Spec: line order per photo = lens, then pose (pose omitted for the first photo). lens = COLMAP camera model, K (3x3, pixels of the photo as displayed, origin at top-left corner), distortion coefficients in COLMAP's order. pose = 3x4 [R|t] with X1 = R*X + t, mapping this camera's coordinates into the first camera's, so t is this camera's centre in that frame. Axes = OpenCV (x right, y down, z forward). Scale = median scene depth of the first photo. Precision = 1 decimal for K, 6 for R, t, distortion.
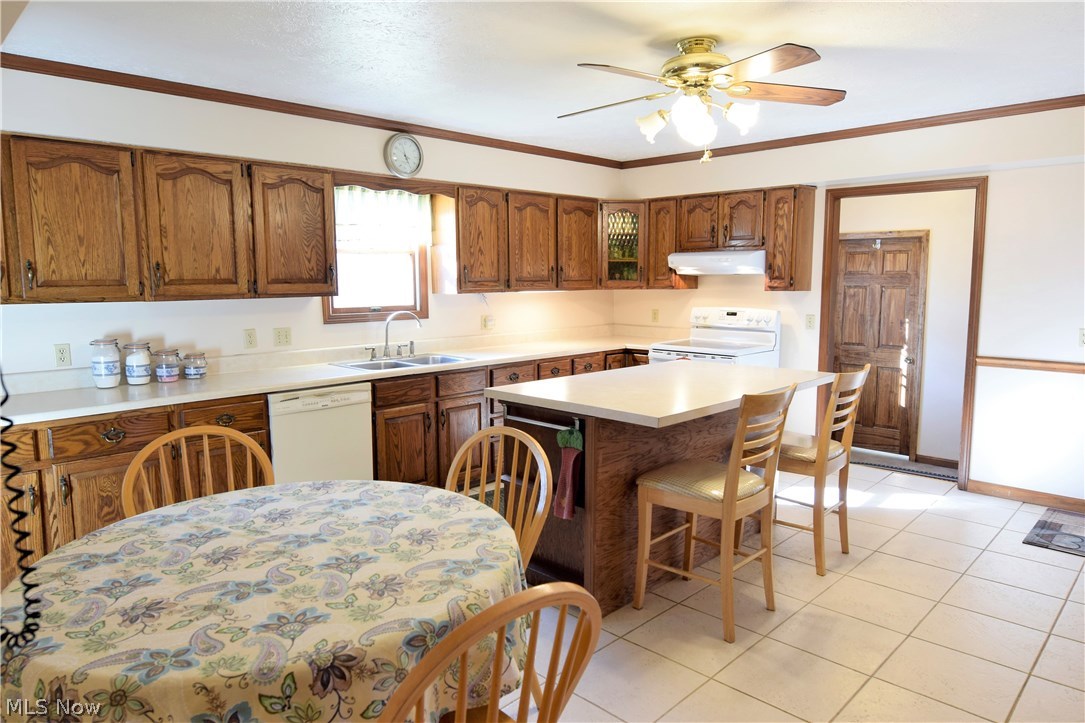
lens RADIAL K [[686.4, 0, 538.2], [0, 686.4, 360.5], [0, 0, 1]] dist [-0.017315, -0.002231]
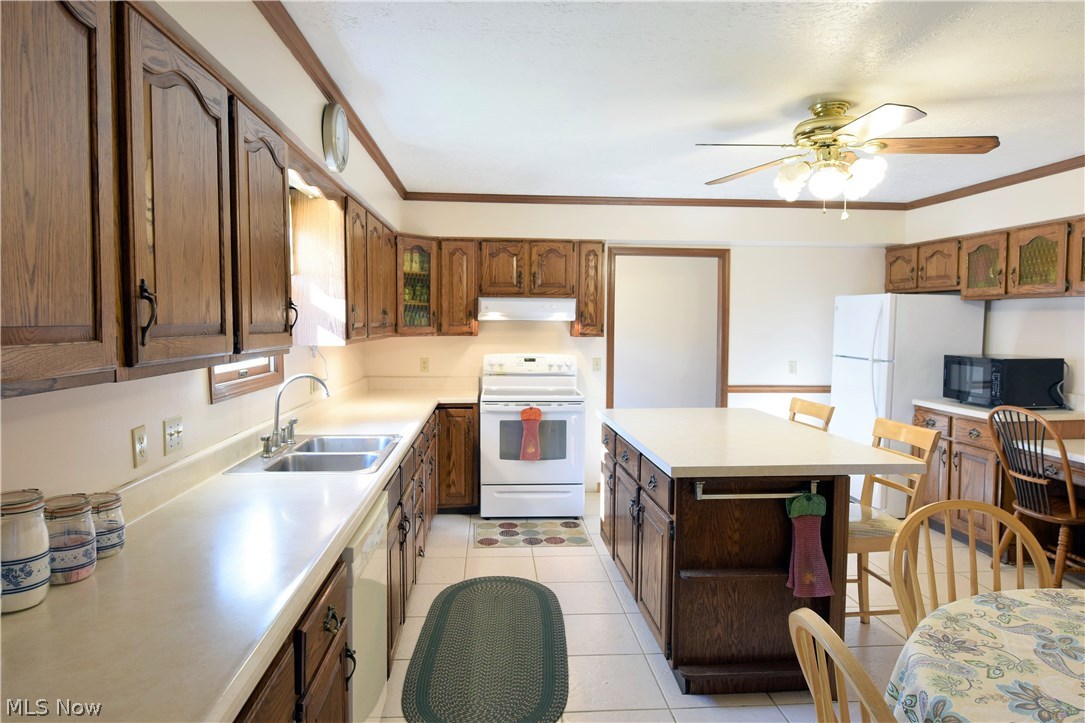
lens RADIAL K [[655.8, 0, 539.3], [0, 655.8, 361.1], [0, 0, 1]] dist [-0.002585, -0.001117]
pose [[0.661368, -0.036197, 0.749188, -0.622604], [0.080450, 0.996496, -0.022874, -0.062829], [-0.745735, 0.075400, 0.661963, 0.513936]]
